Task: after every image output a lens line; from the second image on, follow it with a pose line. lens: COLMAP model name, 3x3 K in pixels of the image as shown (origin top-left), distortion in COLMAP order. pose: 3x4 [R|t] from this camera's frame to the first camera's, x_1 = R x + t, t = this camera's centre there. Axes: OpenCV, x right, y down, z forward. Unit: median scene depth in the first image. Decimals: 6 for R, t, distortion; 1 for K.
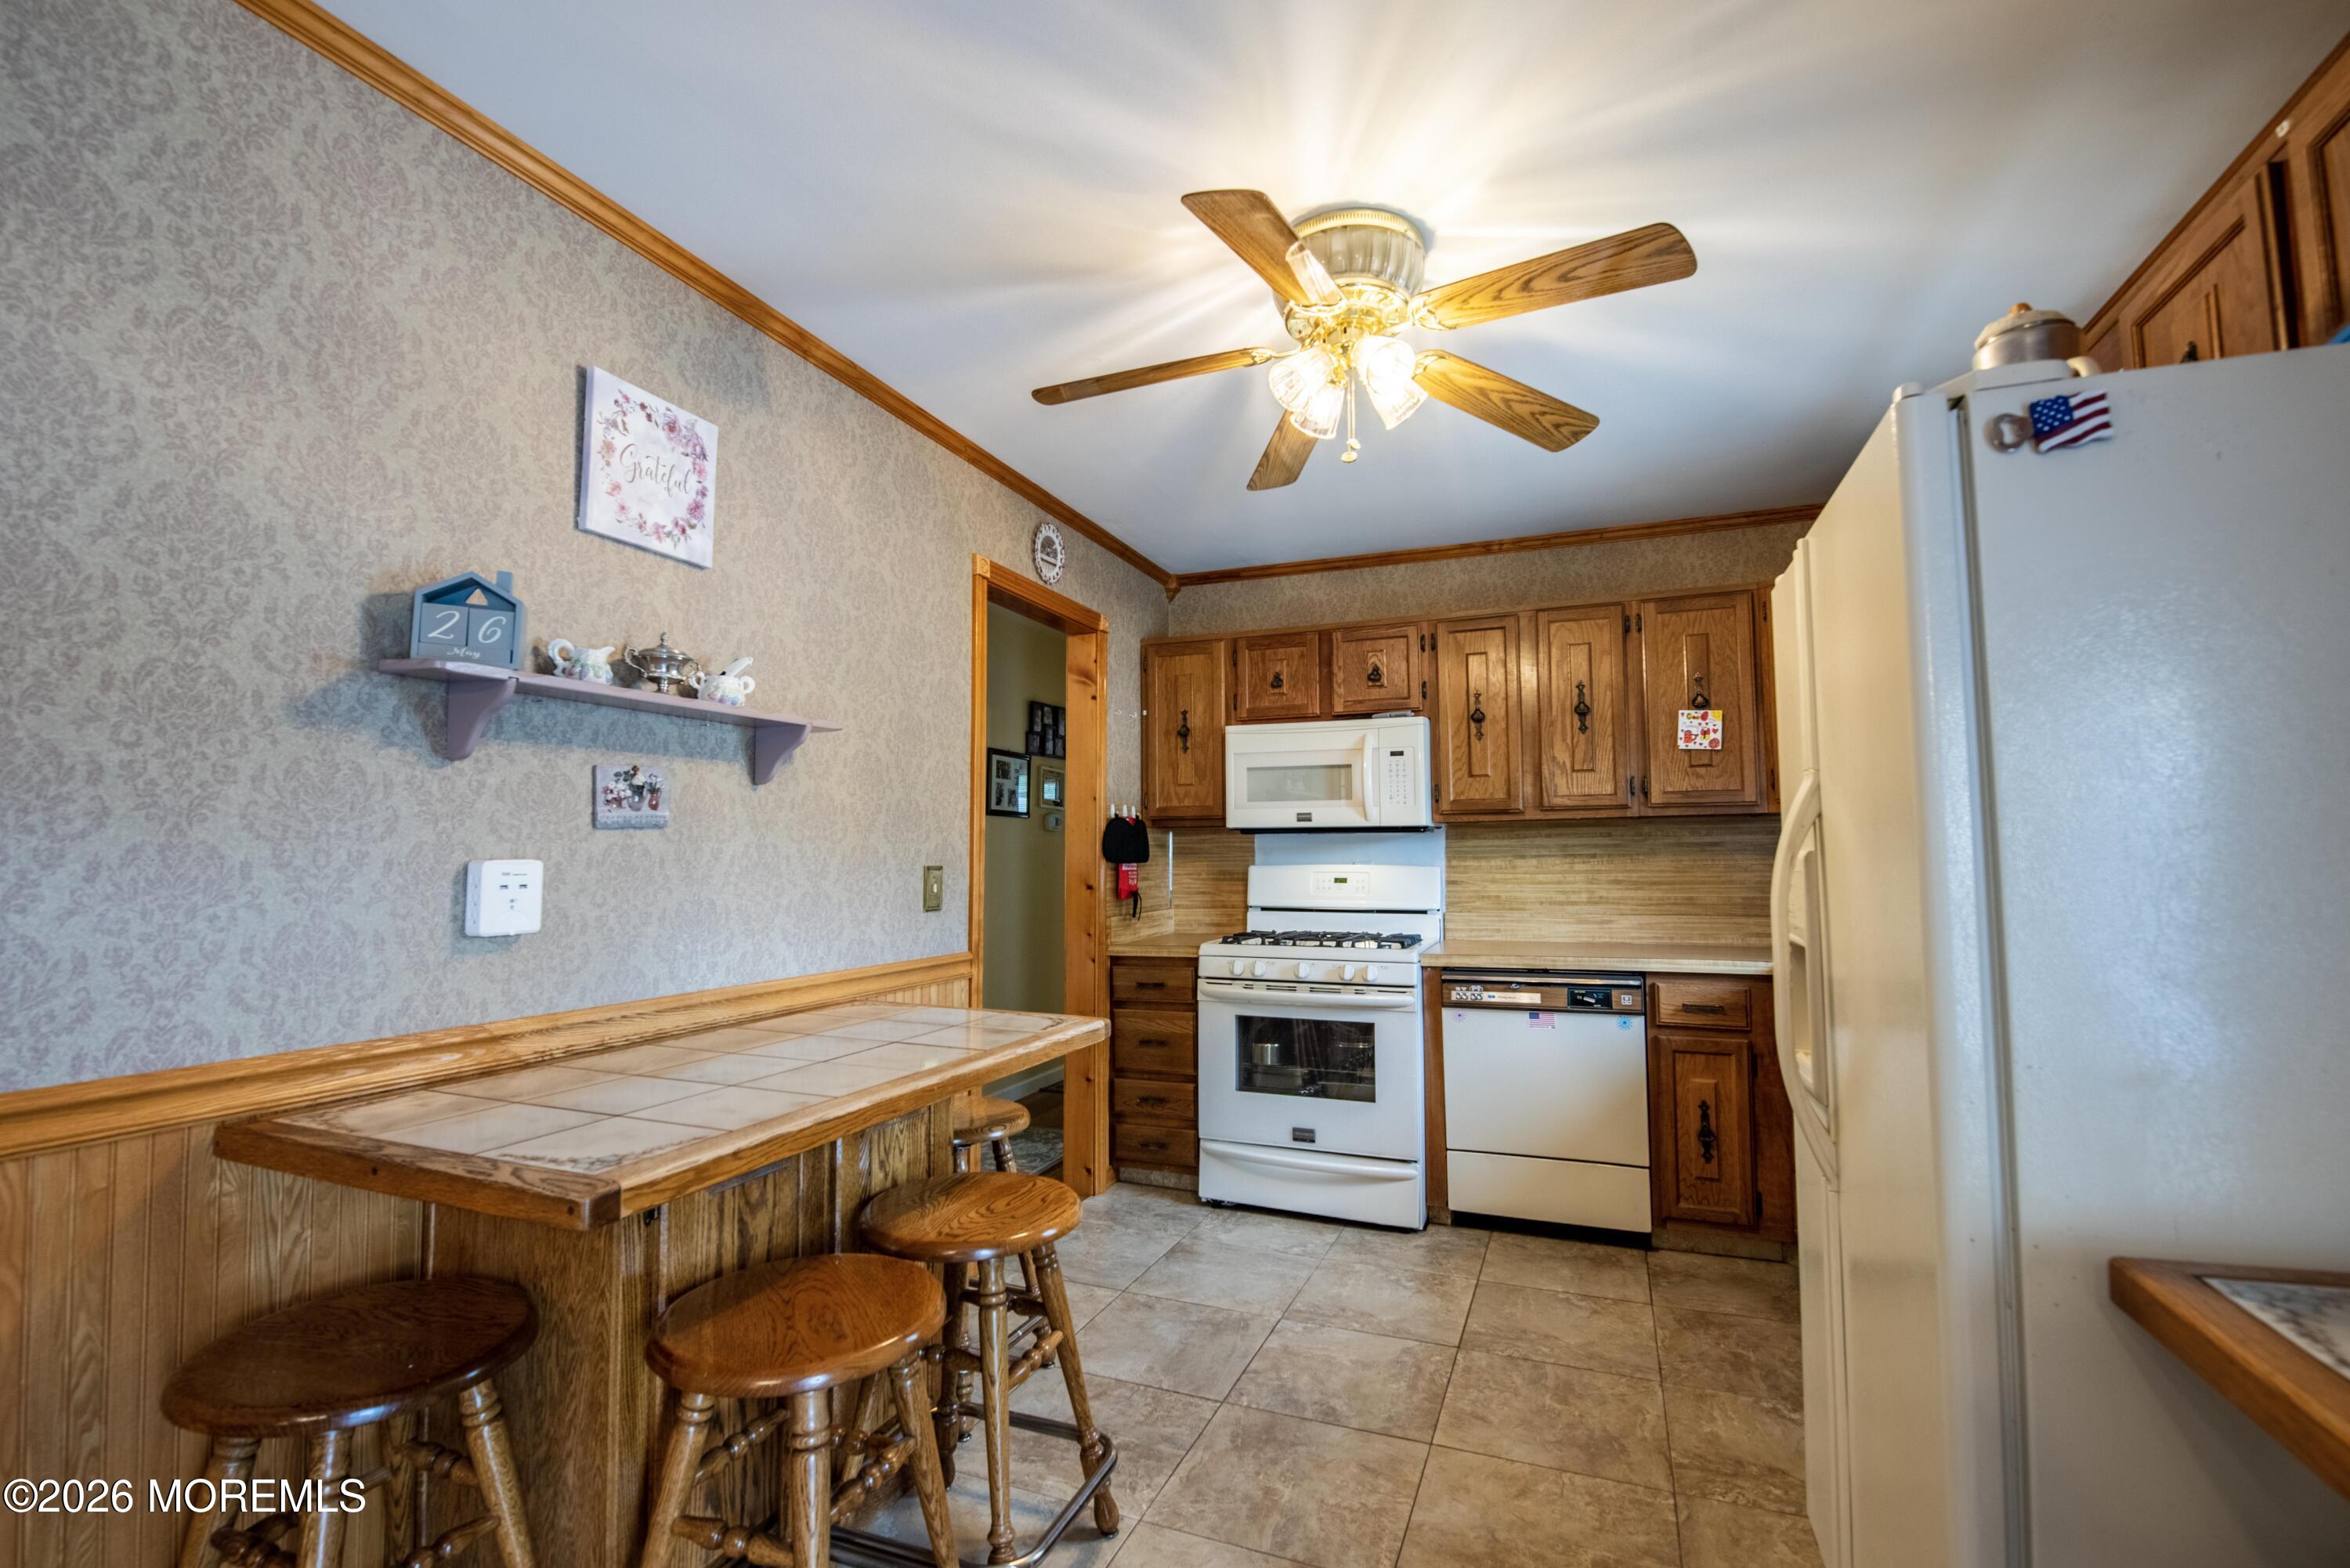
lens RADIAL K [[1038.2, 0, 1164.3], [0, 1038.2, 790.0], [0, 0, 1]] dist [-0.004187, -0.007638]
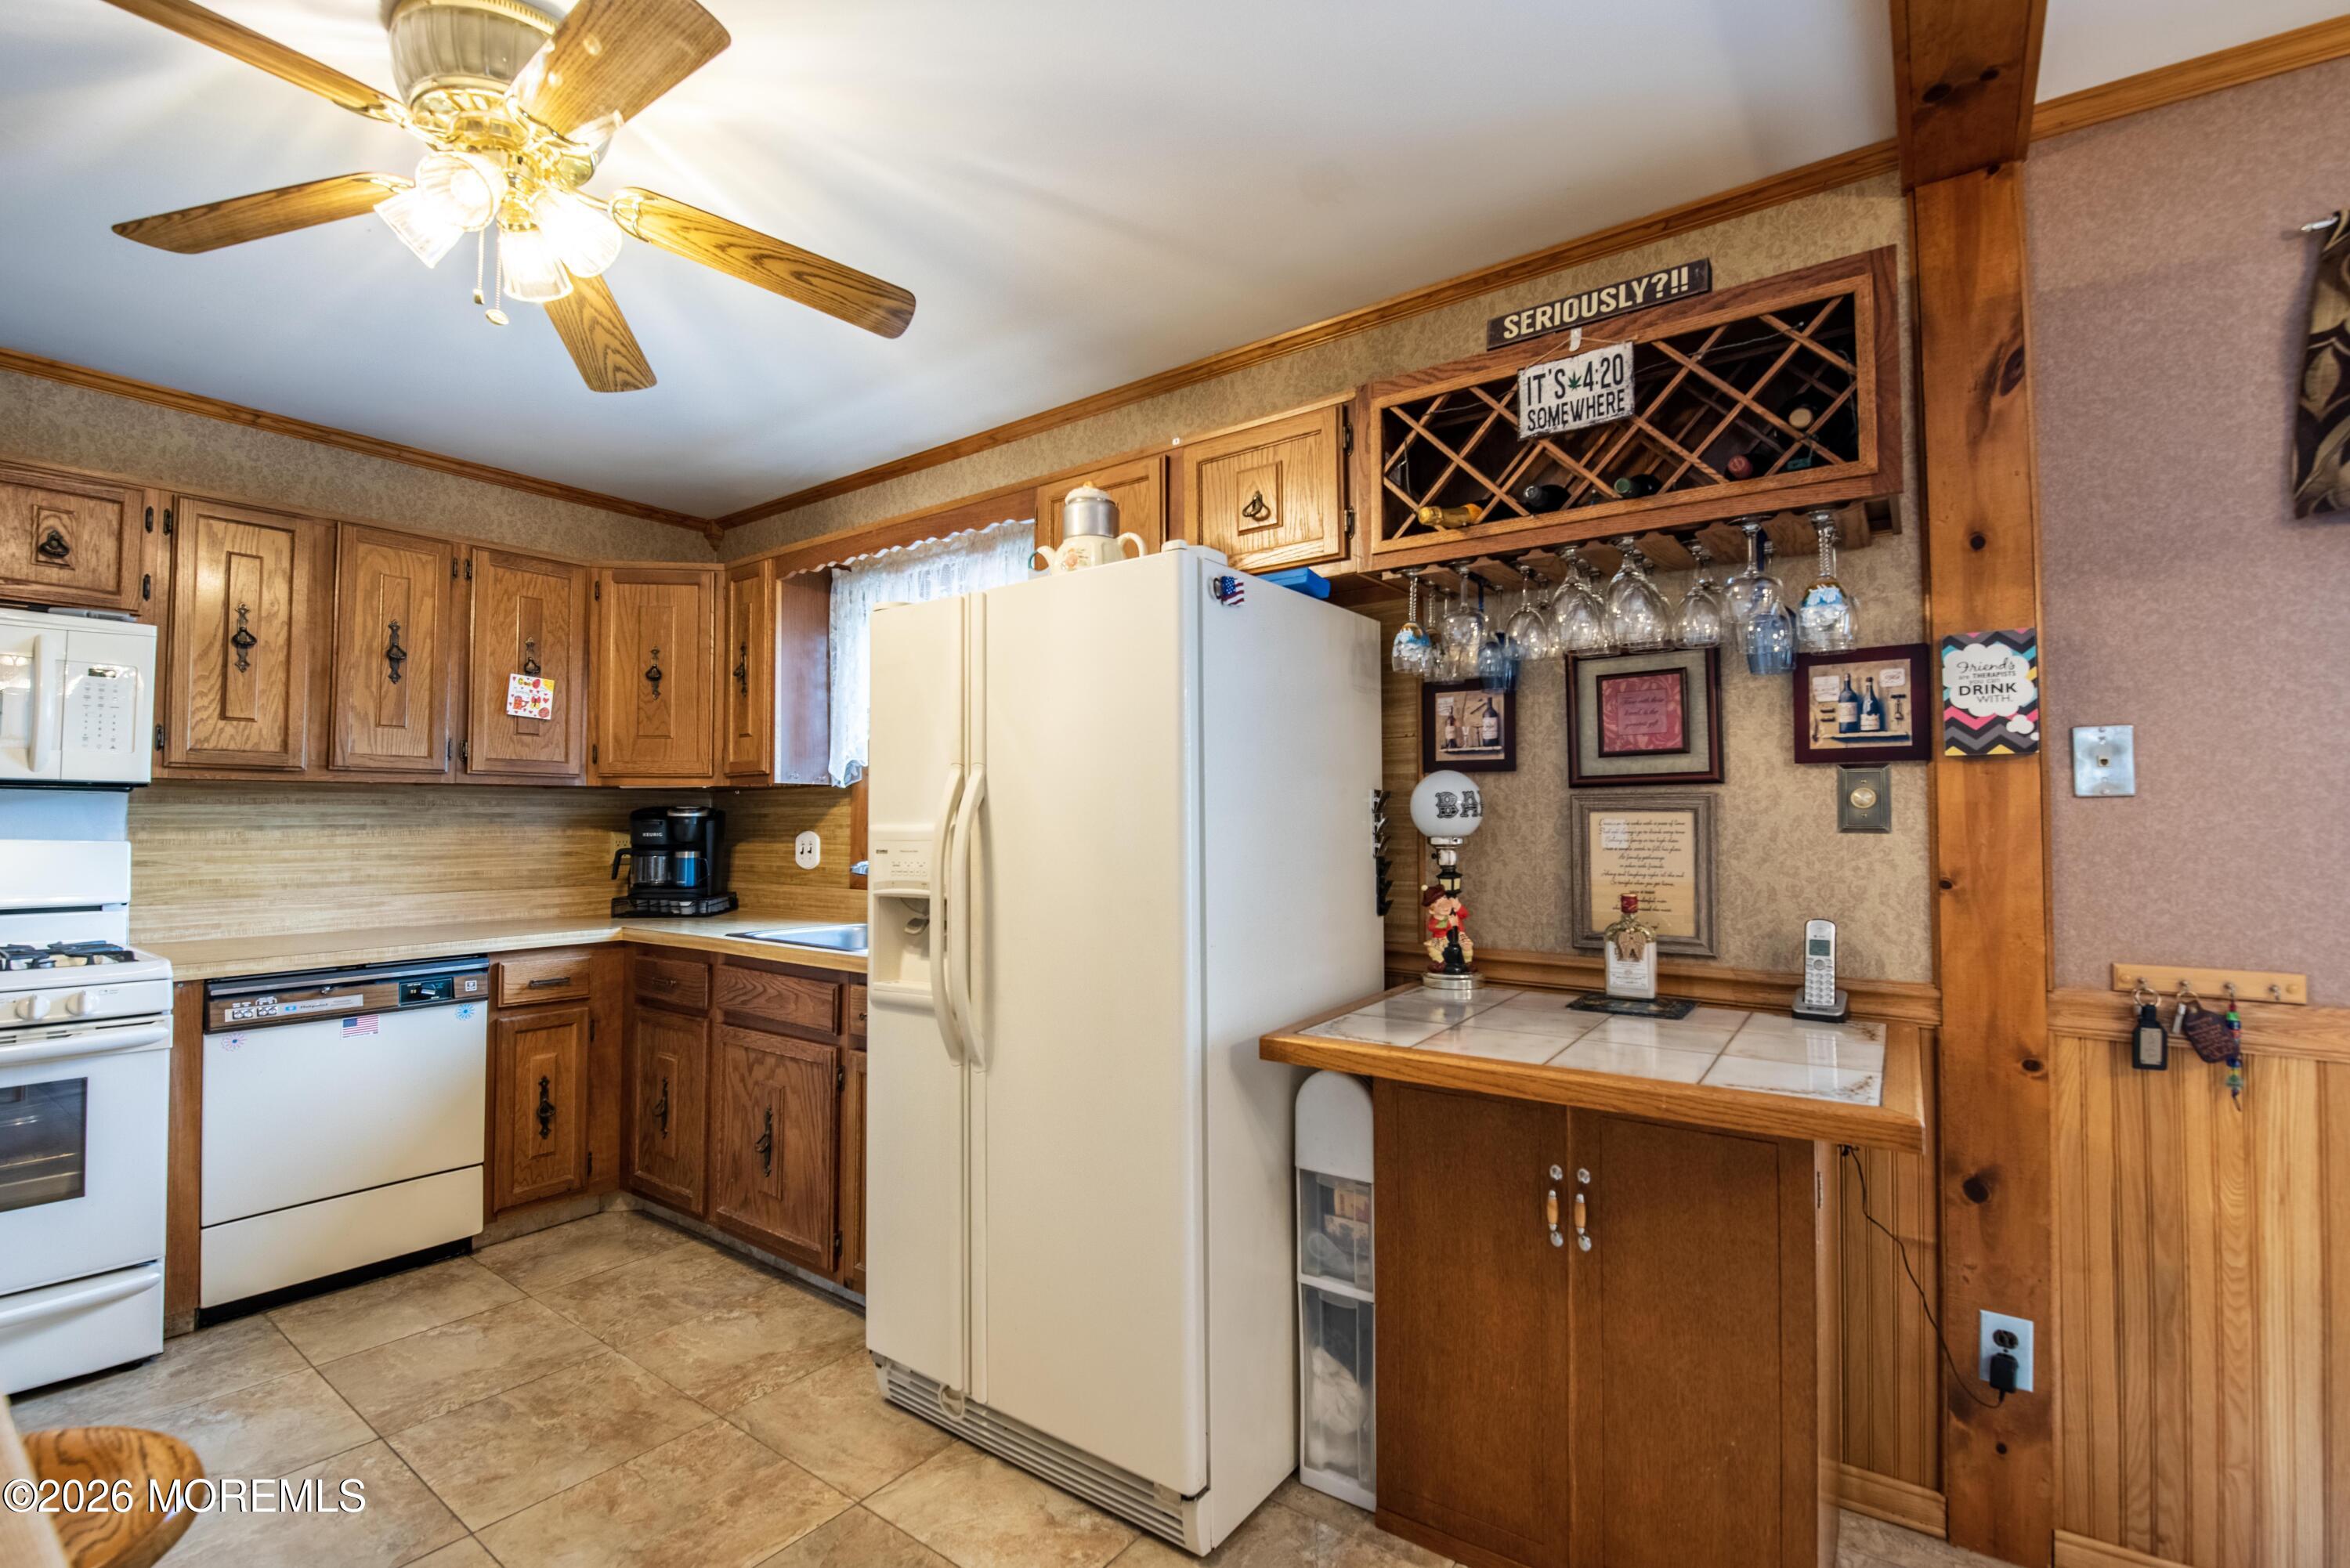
lens RADIAL K [[1038.2, 0, 1167.7], [0, 1038.2, 788.2], [0, 0, 1]] dist [-0.004187, -0.007638]
pose [[0.248357, 0.040180, 0.967835, -0.261997], [-0.063545, 0.997663, -0.025112, 0.012961], [-0.966582, -0.055265, 0.250330, 0.177653]]
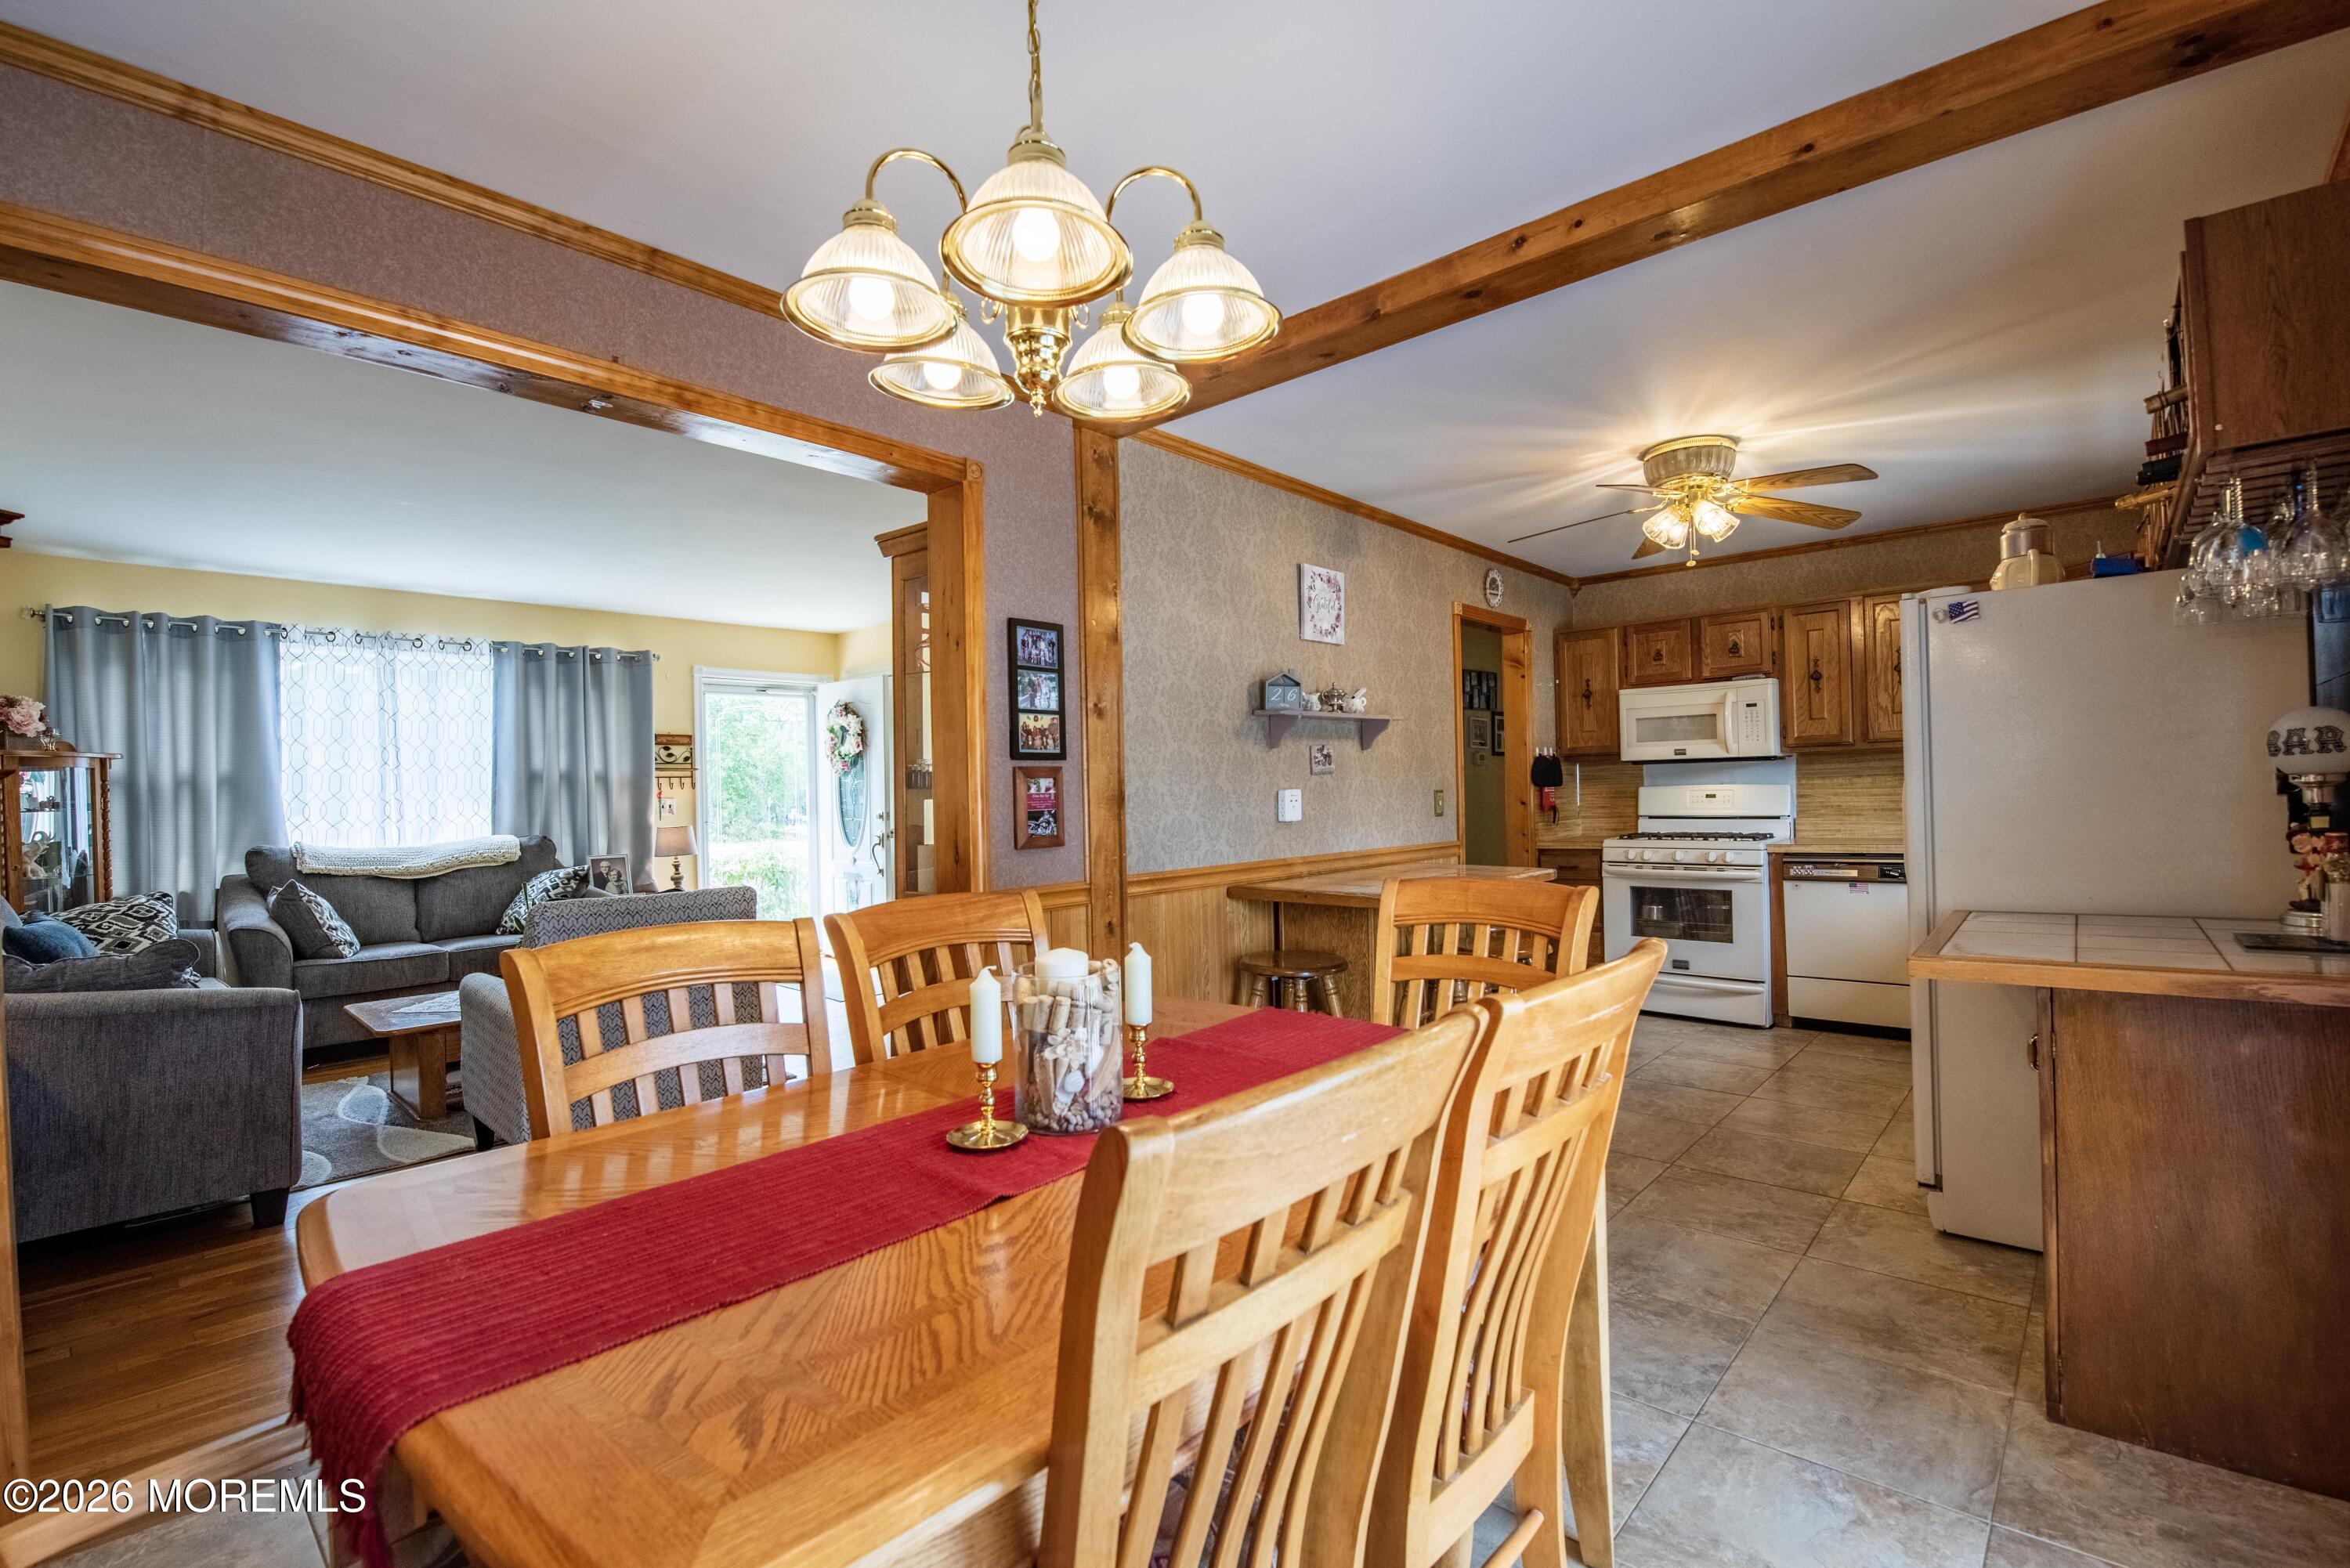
lens RADIAL K [[1038.2, 0, 1172.2], [0, 1038.2, 789.1], [0, 0, 1]] dist [-0.004187, -0.007638]
pose [[0.940477, -0.020518, -0.339237, -0.043854], [0.043107, 0.997316, 0.059187, -0.041598], [0.337112, -0.070288, 0.938837, -0.641166]]
